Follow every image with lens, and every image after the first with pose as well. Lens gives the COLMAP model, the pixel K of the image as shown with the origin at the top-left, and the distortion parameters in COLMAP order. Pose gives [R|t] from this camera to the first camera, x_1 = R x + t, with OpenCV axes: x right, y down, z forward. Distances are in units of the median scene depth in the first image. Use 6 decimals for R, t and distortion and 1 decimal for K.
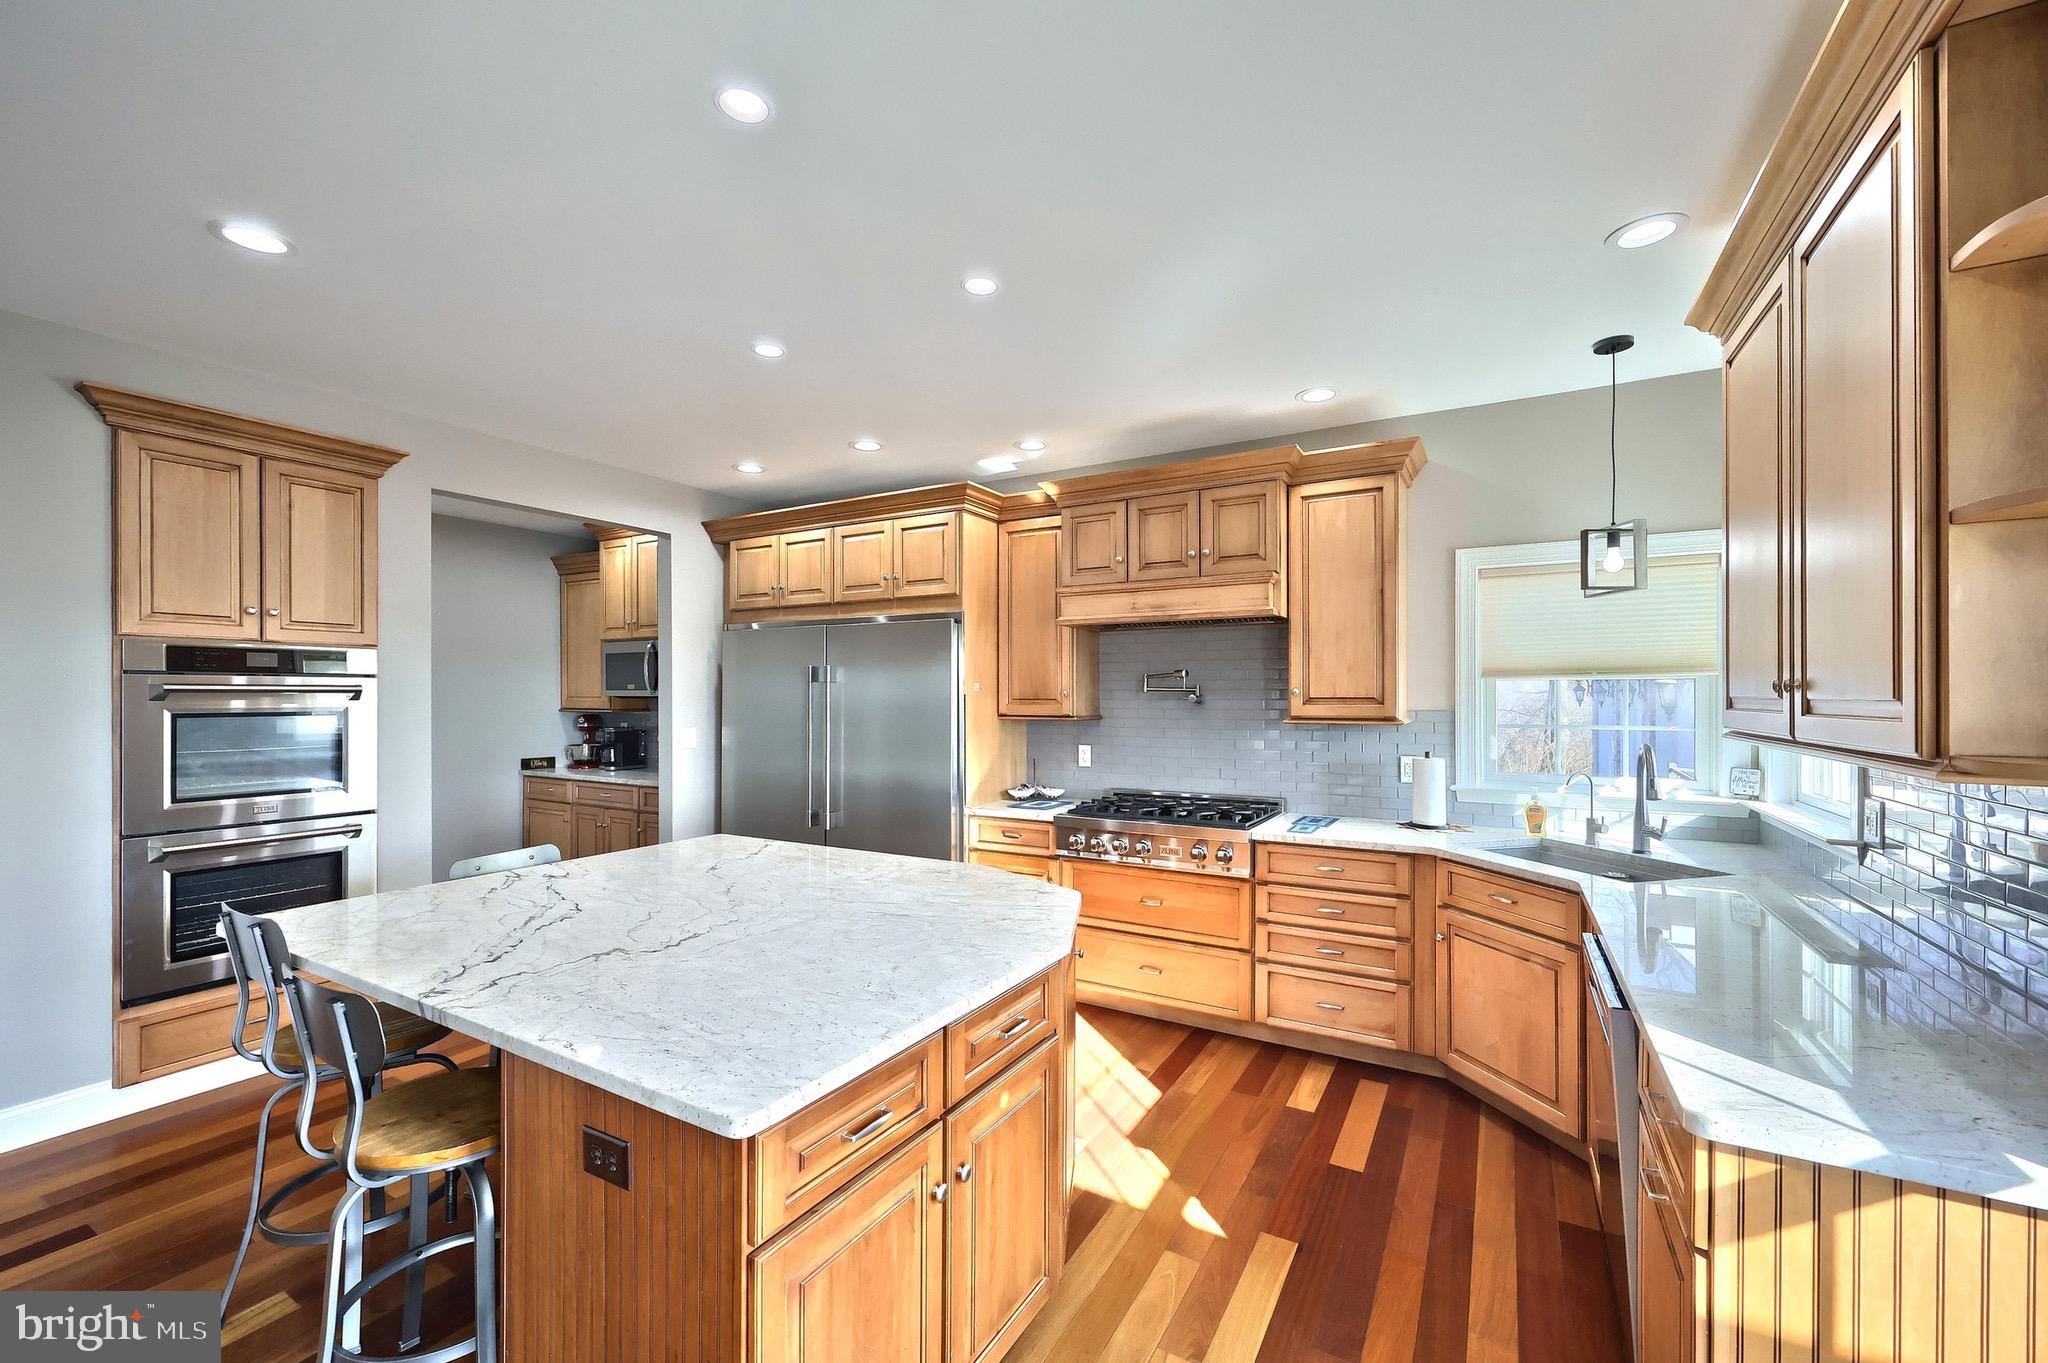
lens RADIAL K [[825.4, 0, 1021.7], [0, 825.4, 697.7], [0, 0, 1]] dist [0.000302, 0.000063]
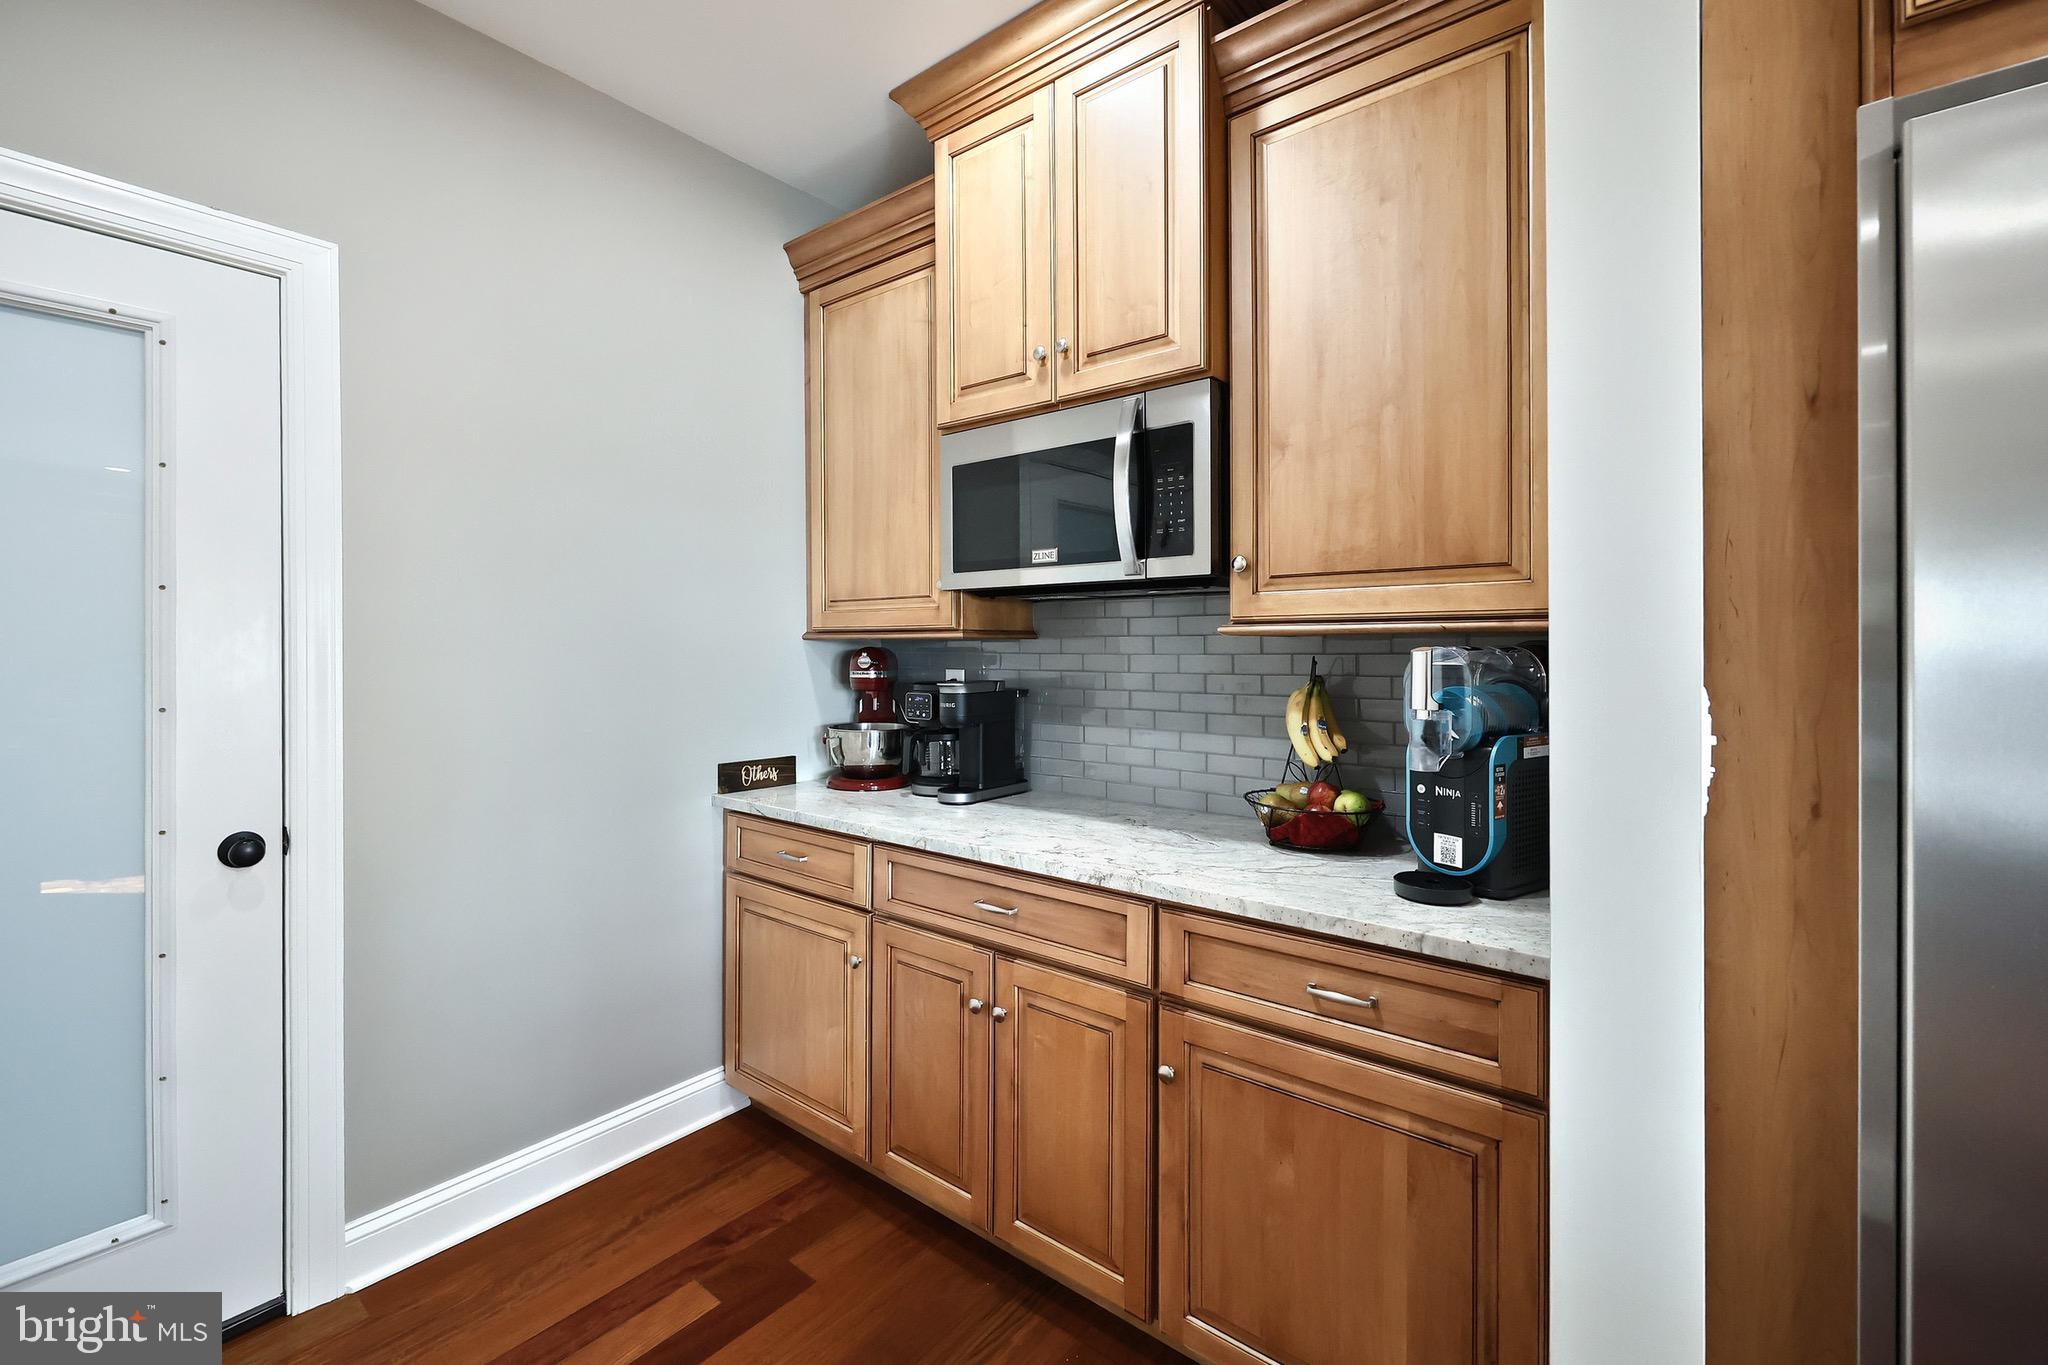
lens RADIAL K [[845.7, 0, 989.9], [0, 845.7, 651.1], [0, 0, 1]] dist [-0.000023, 0.000021]
pose [[0.984693, 0.001519, -0.174293, -0.609829], [-0.001858, 0.999997, -0.001782, 0.034468], [0.174290, 0.002079, 0.984692, 0.937908]]
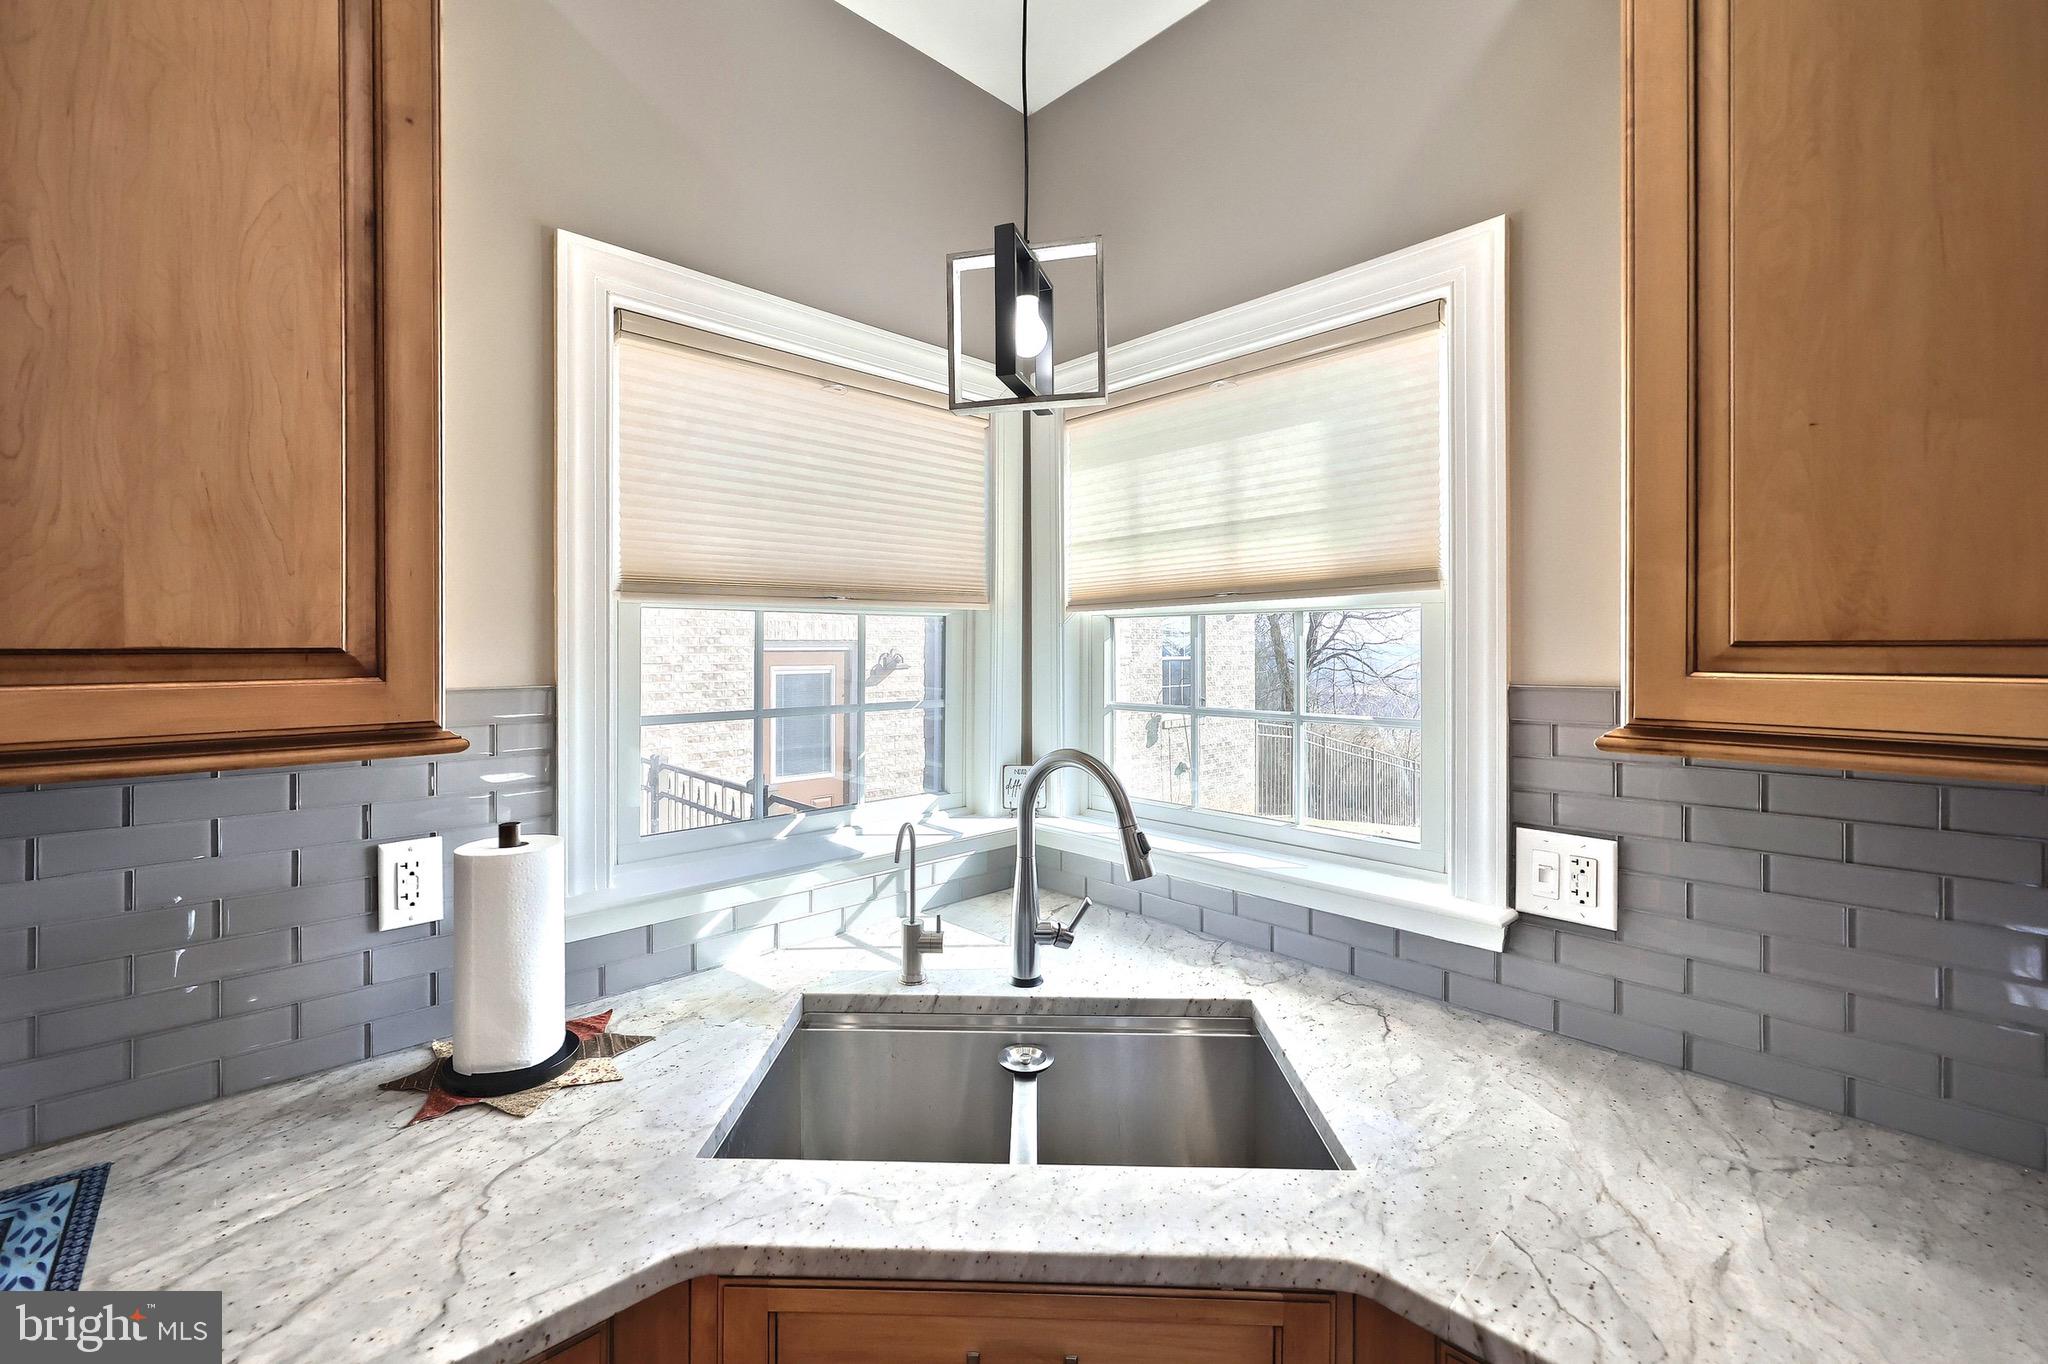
lens RADIAL K [[845.7, 0, 989.9], [0, 845.7, 650.6], [0, 0, 1]] dist [-0.000023, 0.000021]
pose [[0.297485, 0.000617, 0.954726, 0.199512], [0.003648, 0.999992, -0.001783, 0.001381], [-0.954720, 0.004013, 0.297480, 0.602904]]
